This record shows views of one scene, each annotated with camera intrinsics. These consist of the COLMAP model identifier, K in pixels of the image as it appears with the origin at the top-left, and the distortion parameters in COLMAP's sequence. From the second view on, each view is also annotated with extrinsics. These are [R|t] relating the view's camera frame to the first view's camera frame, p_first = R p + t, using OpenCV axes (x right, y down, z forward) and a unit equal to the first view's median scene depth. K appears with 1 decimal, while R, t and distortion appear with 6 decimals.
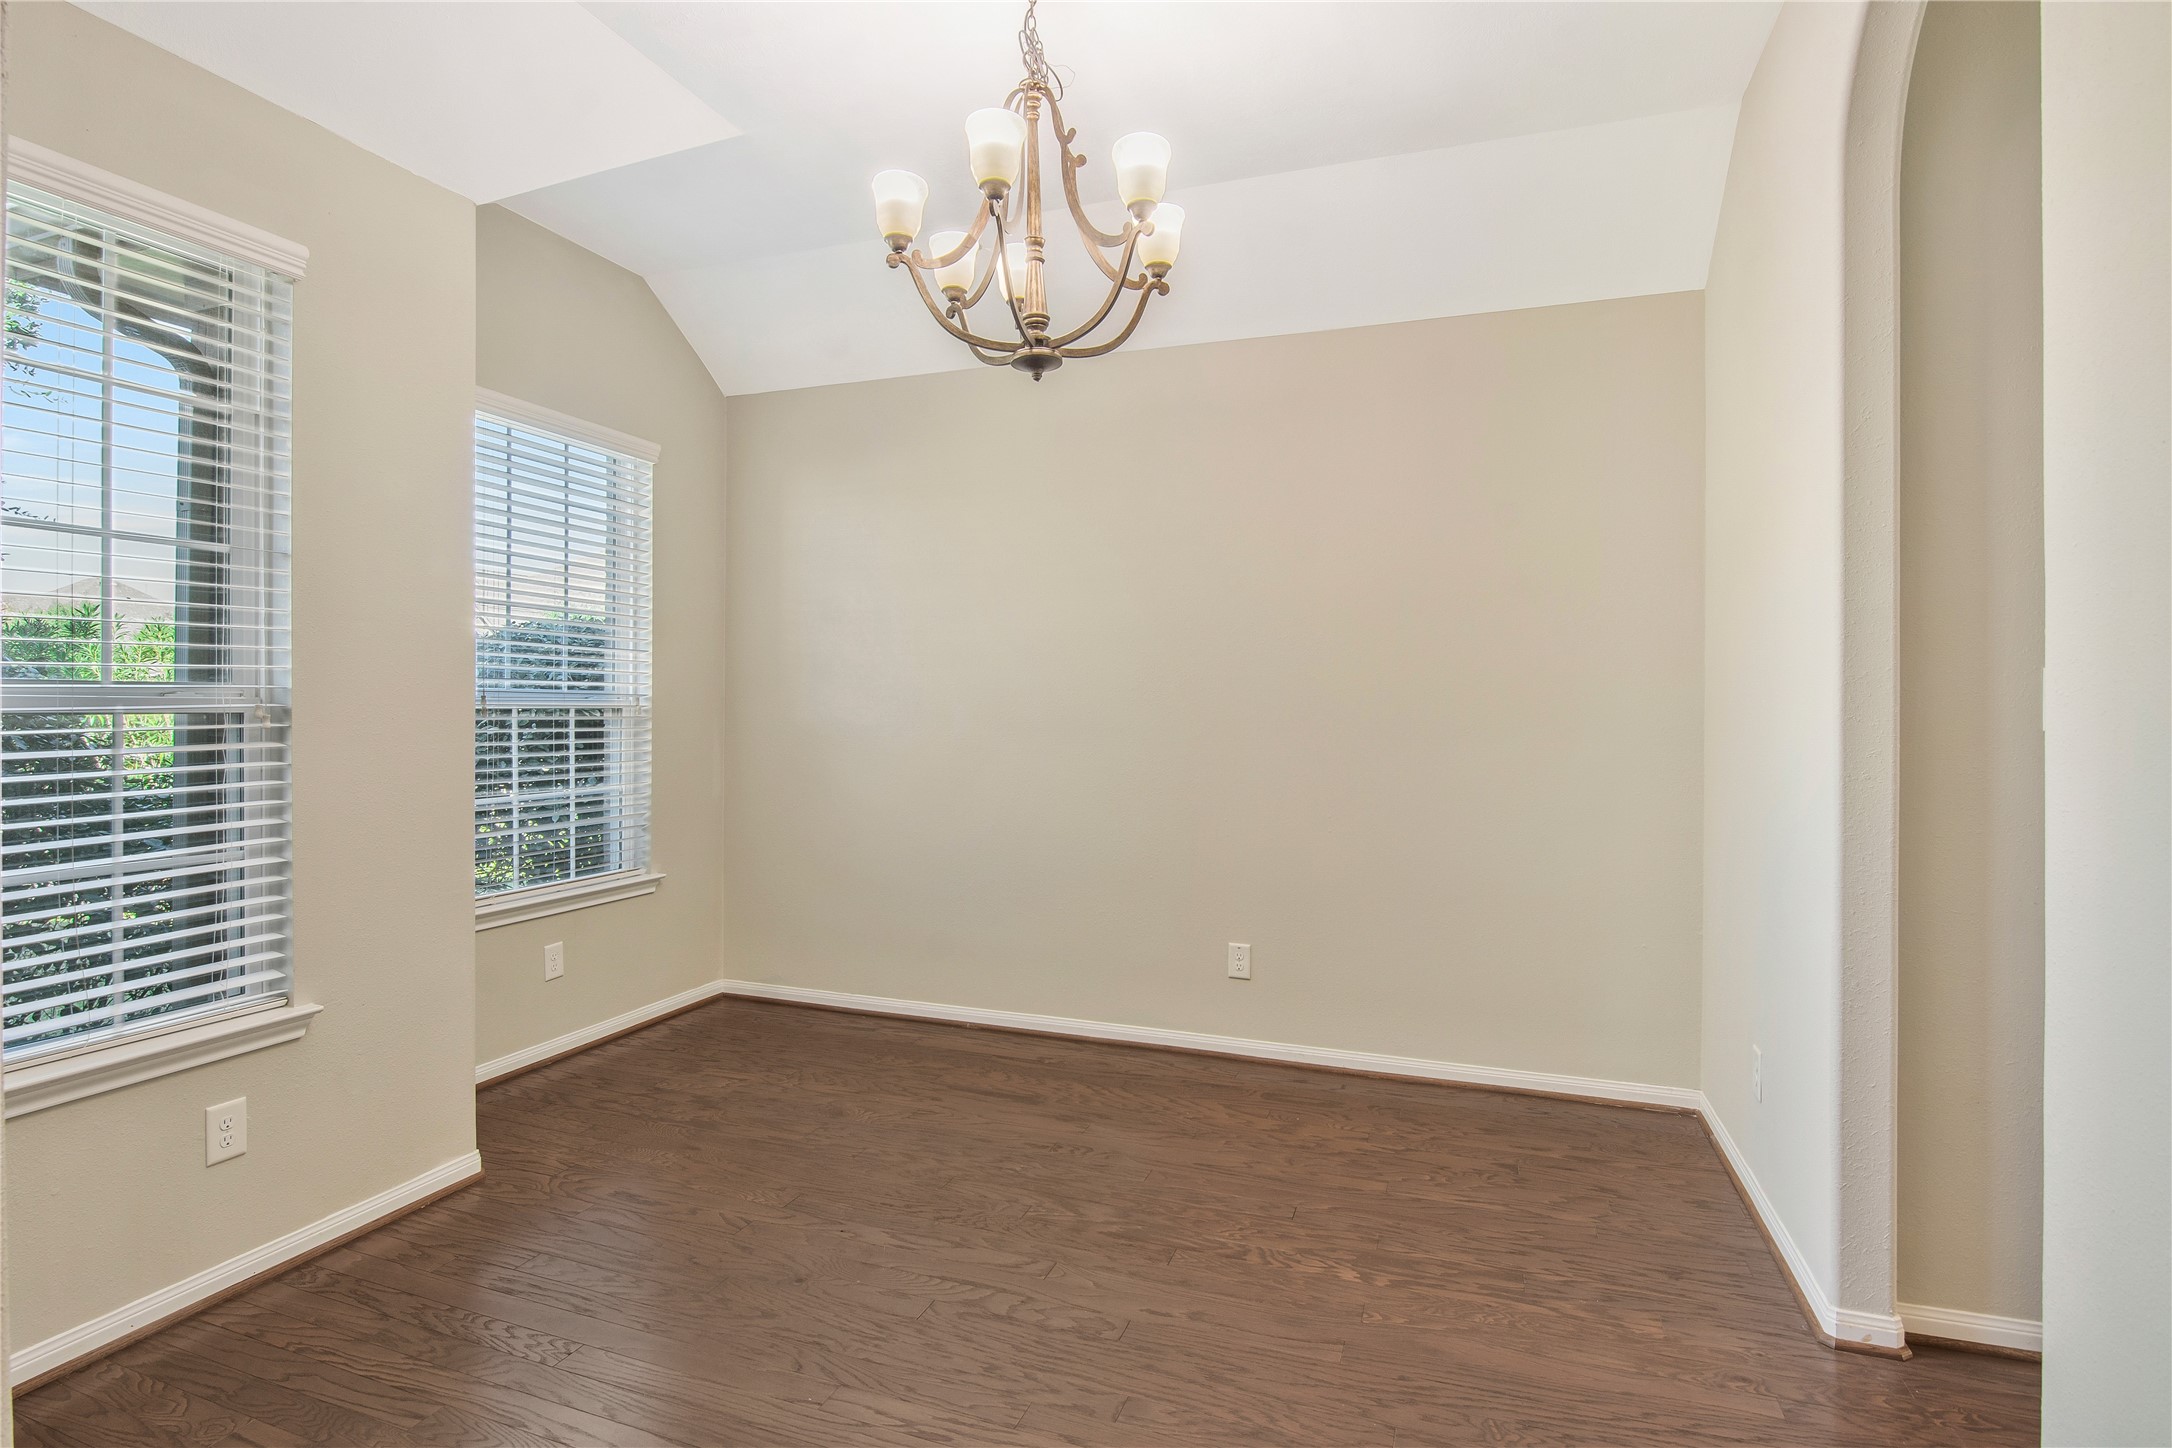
lens RADIAL K [[1090.7, 0, 1067.8], [0, 1090.7, 713.7], [0, 0, 1]] dist [0.002550, -0.011438]
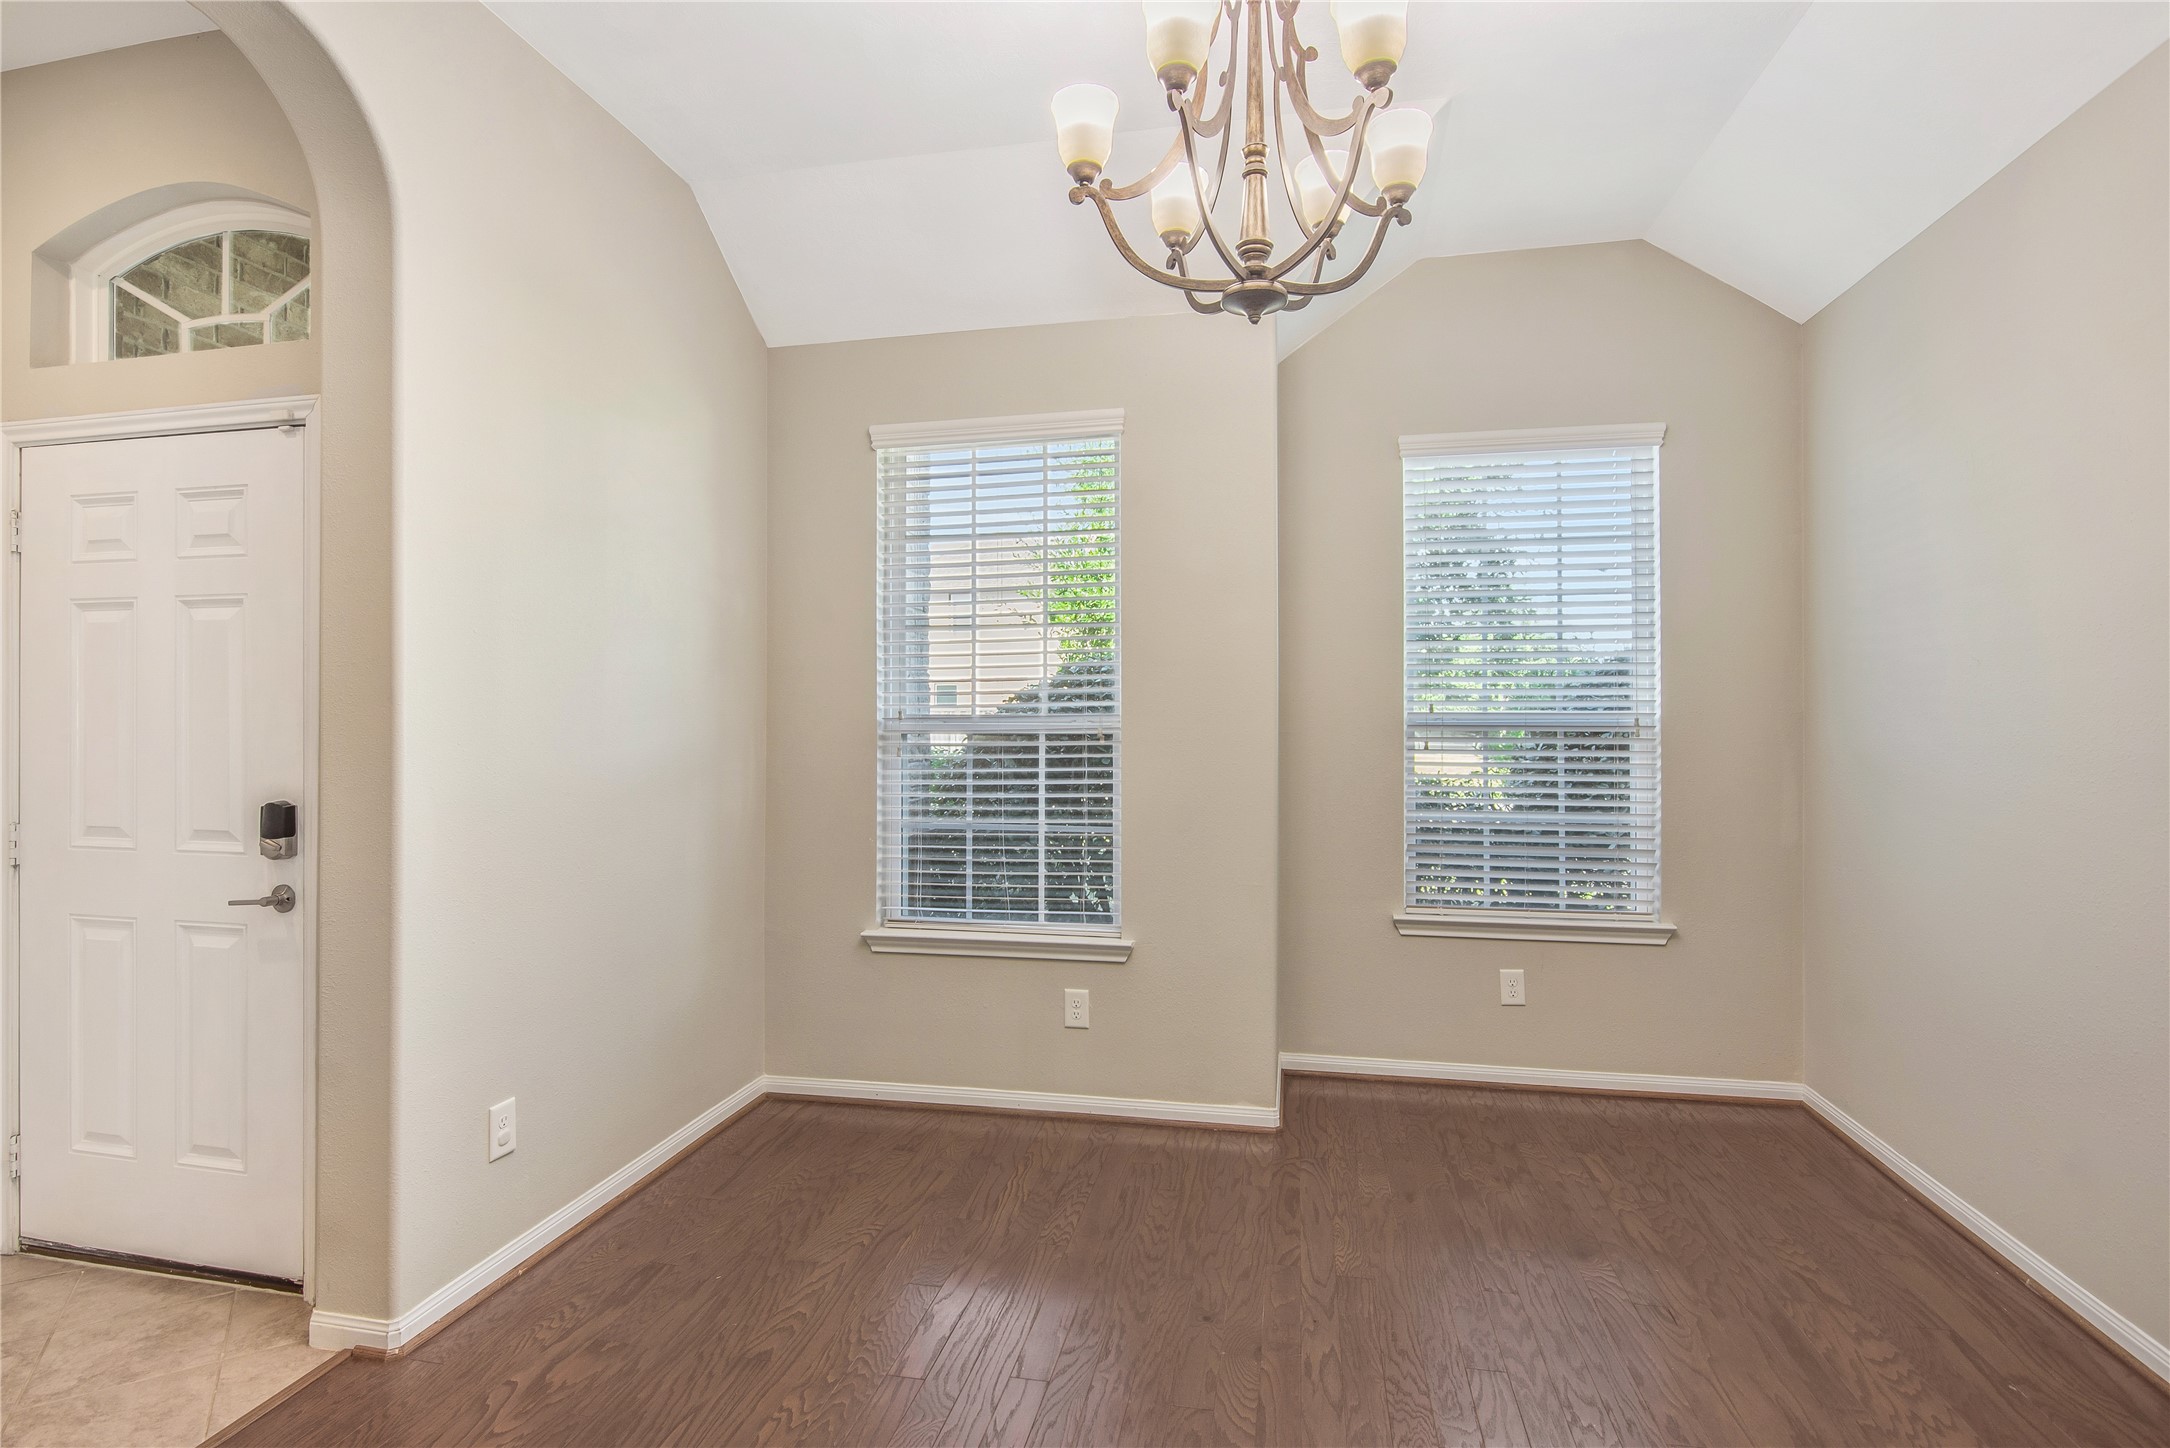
lens RADIAL K [[1089.7, 0, 1066.8], [0, 1089.7, 713.8], [0, 0, 1]] dist [0.002550, -0.011438]
pose [[0.146741, -0.012871, -0.989091, 0.622173], [-0.003121, 0.999904, -0.013474, -0.007409], [0.989170, 0.005064, 0.146687, 0.642245]]
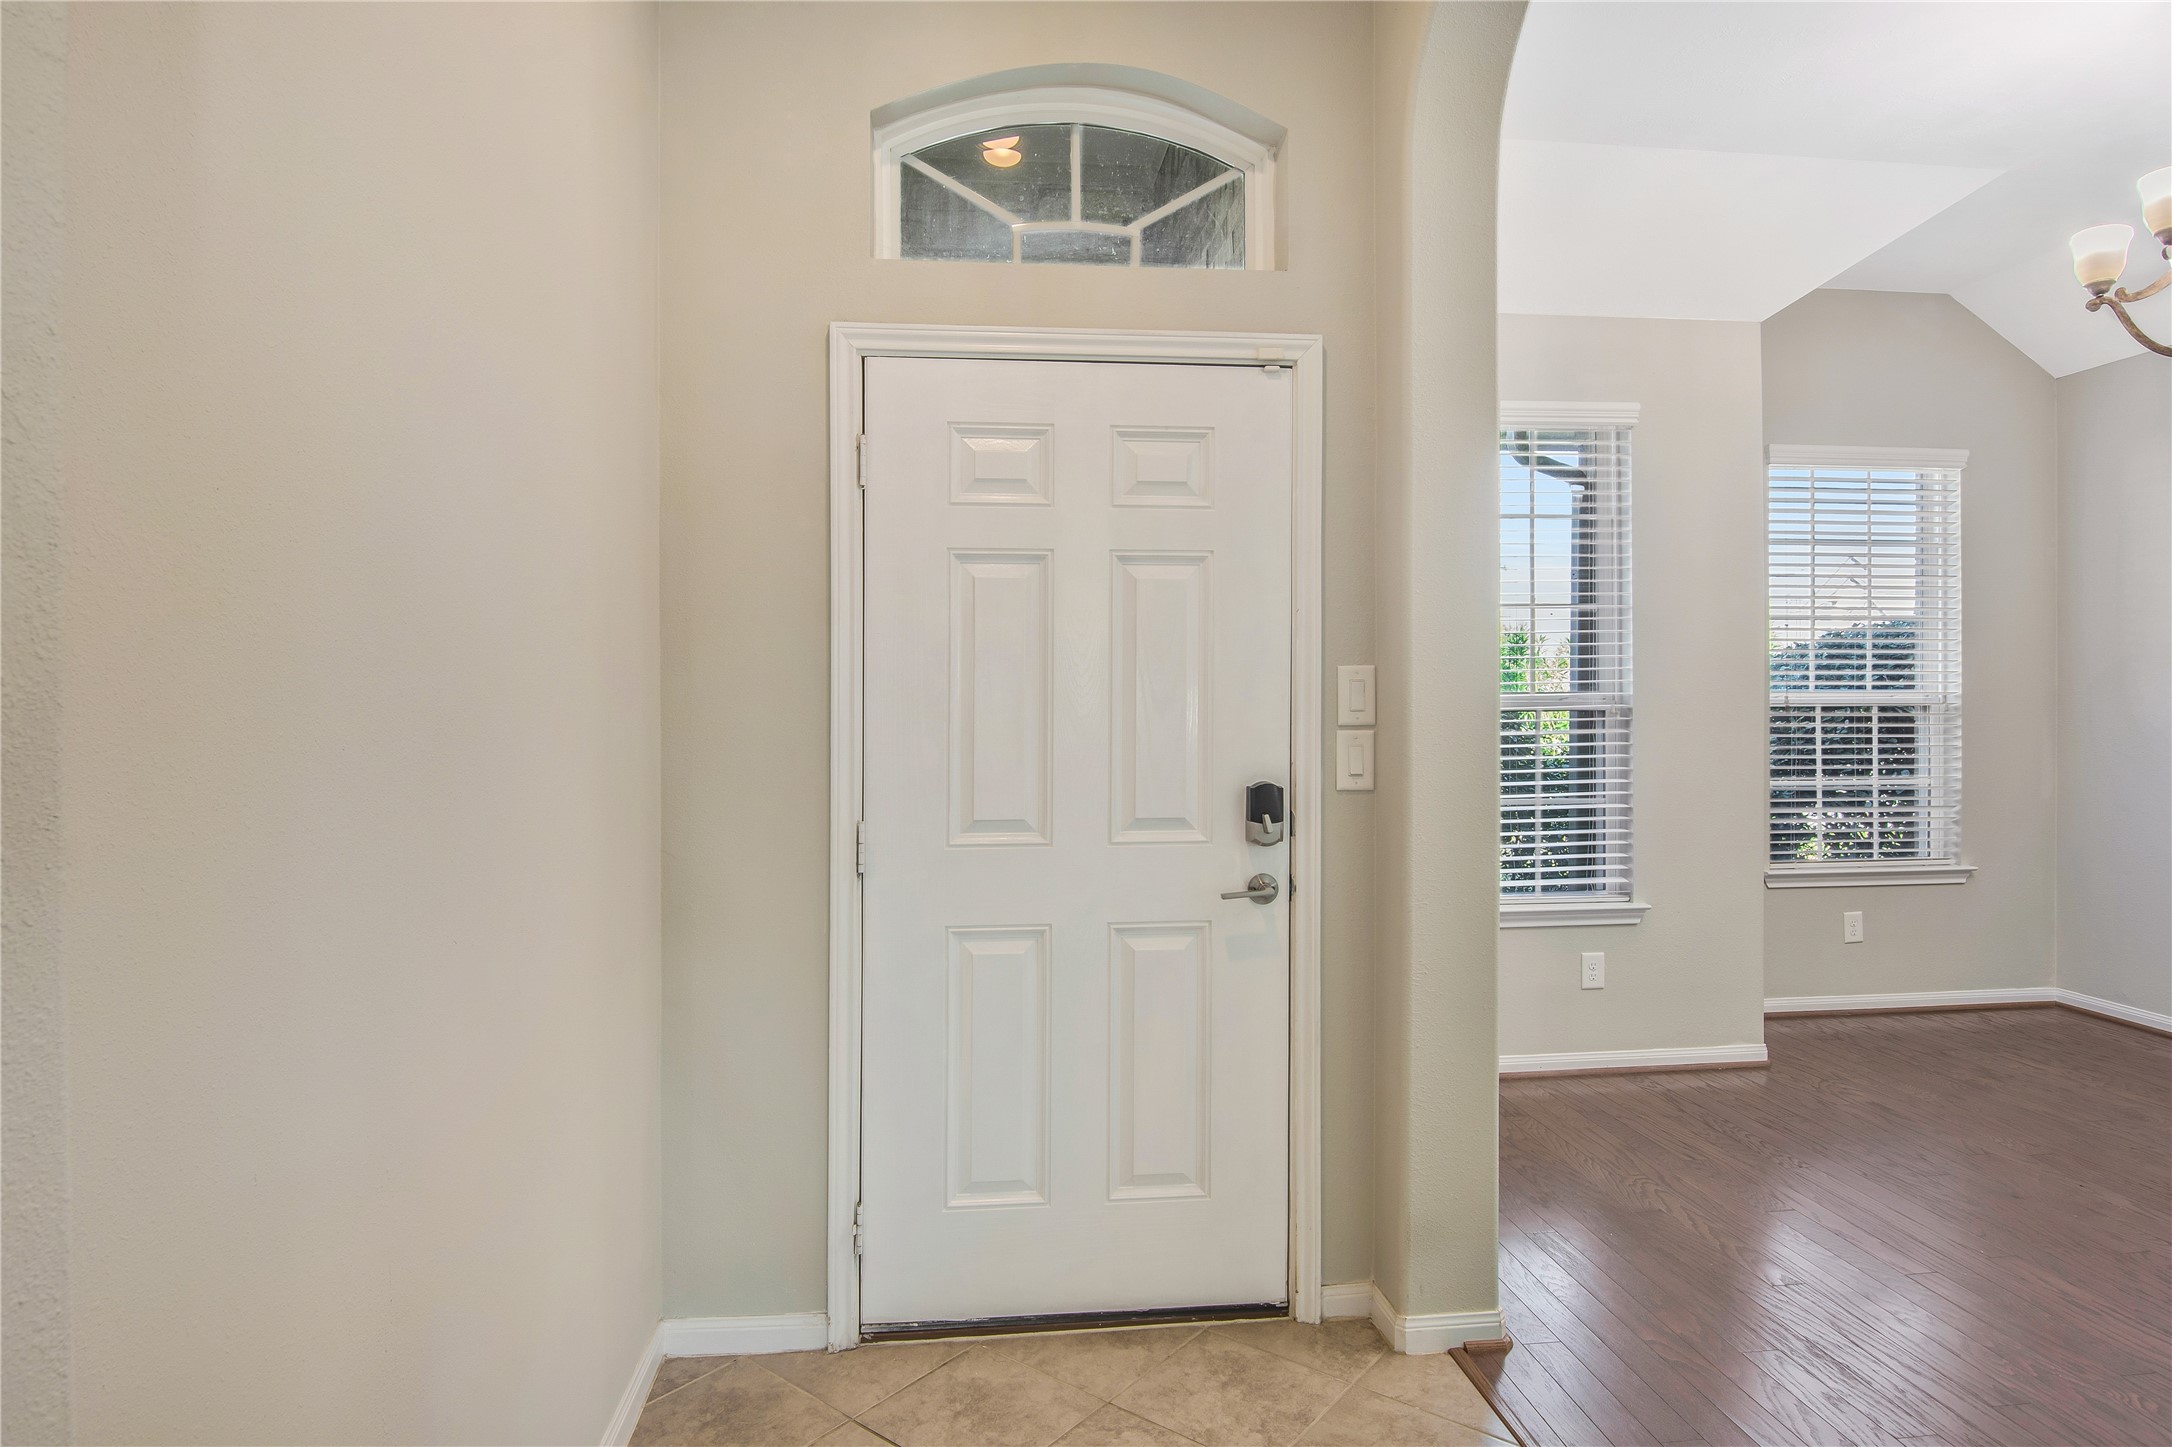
lens RADIAL K [[1178.0, 0, 1069.8], [0, 1178.0, 730.5], [0, 0, 1]] dist [0.003346, -0.011871]
pose [[0.450920, 0.007113, -0.892536, 0.359079], [0.004371, 0.999939, 0.010177, 0.006474], [0.892554, -0.008490, 0.450861, -0.398570]]
